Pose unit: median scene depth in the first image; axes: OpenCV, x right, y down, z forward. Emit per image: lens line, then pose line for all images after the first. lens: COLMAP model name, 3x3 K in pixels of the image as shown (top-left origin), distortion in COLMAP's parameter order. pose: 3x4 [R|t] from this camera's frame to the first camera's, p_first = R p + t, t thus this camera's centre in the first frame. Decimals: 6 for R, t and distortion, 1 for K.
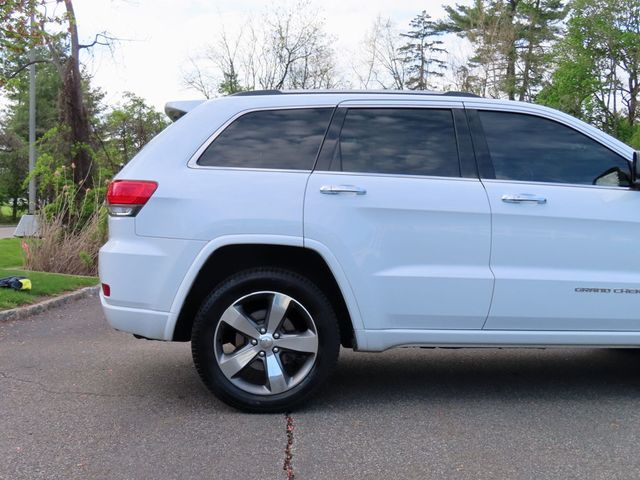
lens RADIAL K [[728.5, 0, 313.2], [0, 728.5, 241.9], [0, 0, 1]] dist [-0.000904, 0.000000]
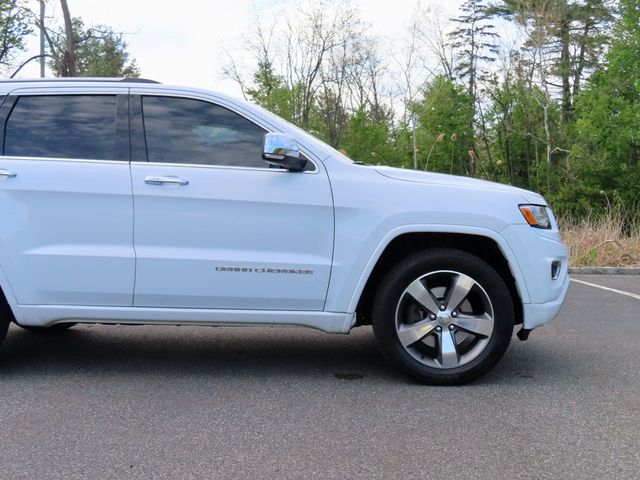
lens RADIAL K [[728.5, 0, 304.1], [0, 728.5, 248.0], [0, 0, 1]] dist [-0.000904, 0.000000]
pose [[0.994819, 0.003096, -0.101610, 0.498559], [-0.000804, 0.999744, 0.022595, 0.010793], [0.101654, -0.022396, 0.994568, -0.009347]]
